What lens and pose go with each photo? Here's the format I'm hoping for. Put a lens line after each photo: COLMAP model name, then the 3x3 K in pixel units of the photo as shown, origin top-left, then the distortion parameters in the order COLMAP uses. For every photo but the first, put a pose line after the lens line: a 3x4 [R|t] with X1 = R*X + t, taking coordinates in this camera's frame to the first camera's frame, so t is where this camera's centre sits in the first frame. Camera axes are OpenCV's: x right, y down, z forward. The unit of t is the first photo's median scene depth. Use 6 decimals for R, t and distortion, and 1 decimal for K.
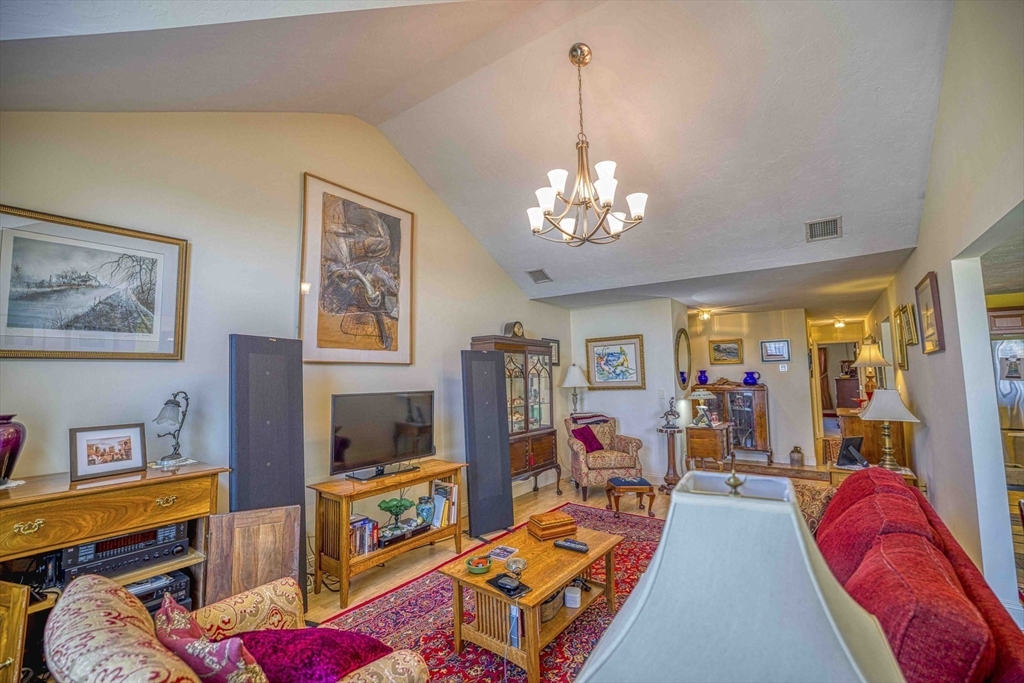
lens RADIAL K [[438.7, 0, 515.4], [0, 438.7, 342.5], [0, 0, 1]] dist [-0.027310, 0.001825]
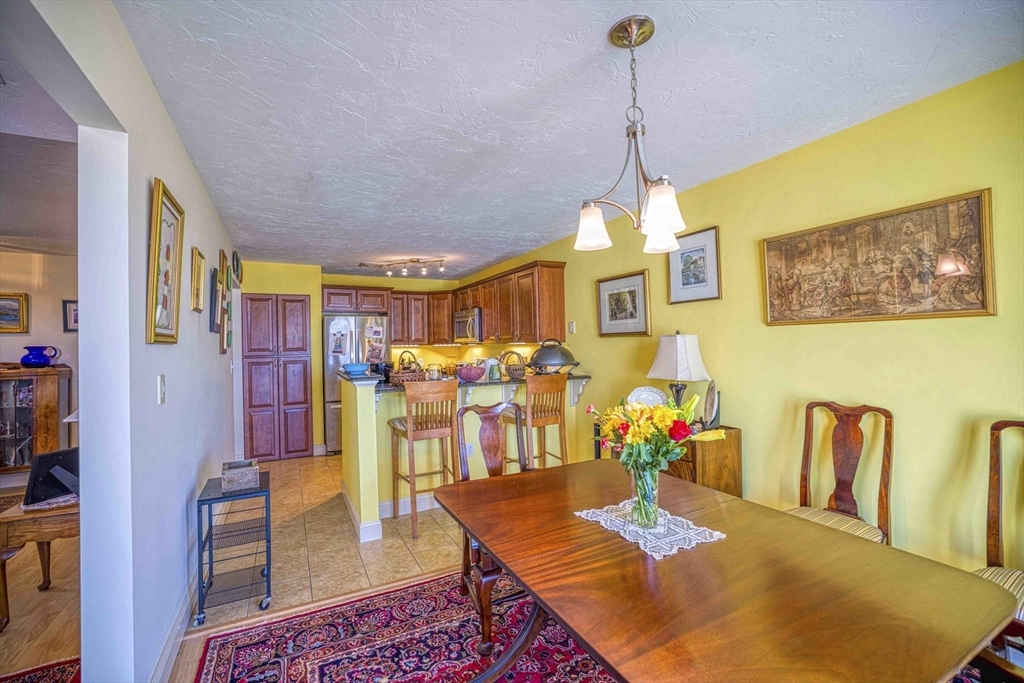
lens RADIAL K [[438.7, 0, 514.6], [0, 438.7, 336.5], [0, 0, 1]] dist [-0.027310, 0.001825]
pose [[0.440121, 0.025447, 0.897578, 0.567911], [-0.057397, 0.998351, -0.000159, 0.025940], [-0.896102, -0.051449, 0.440856, 0.189781]]
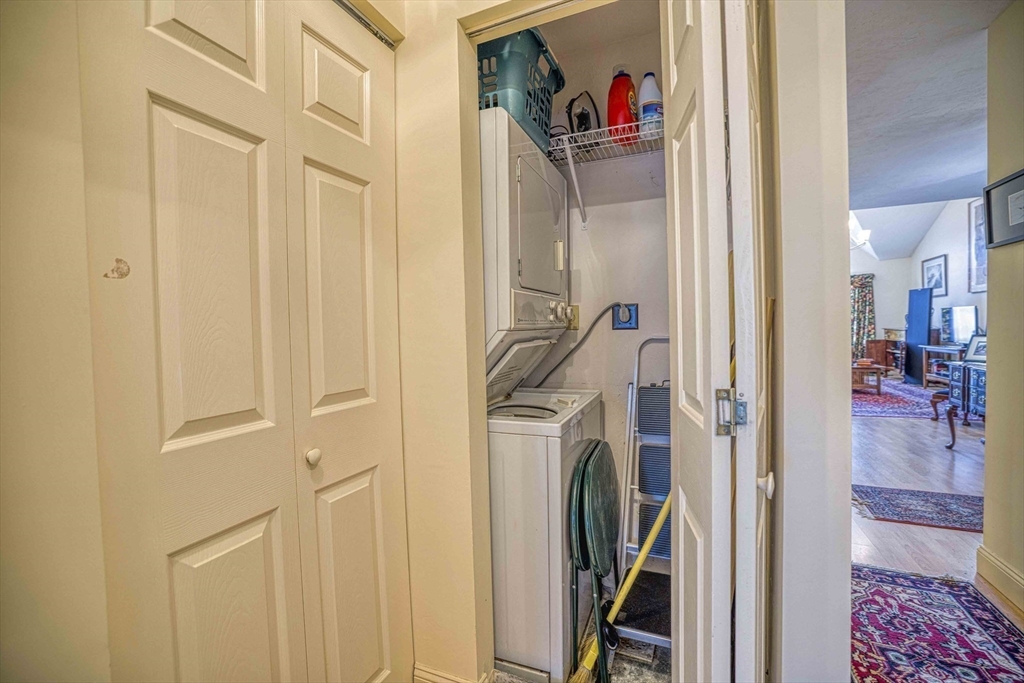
lens RADIAL K [[438.7, 0, 510.1], [0, 438.7, 341.2], [0, 0, 1]] dist [-0.027310, 0.001825]
pose [[-0.971864, 0.047234, -0.230758, 1.956460], [0.058016, 0.997508, -0.040160, 0.207053], [0.228286, -0.052417, -0.972182, 2.200657]]
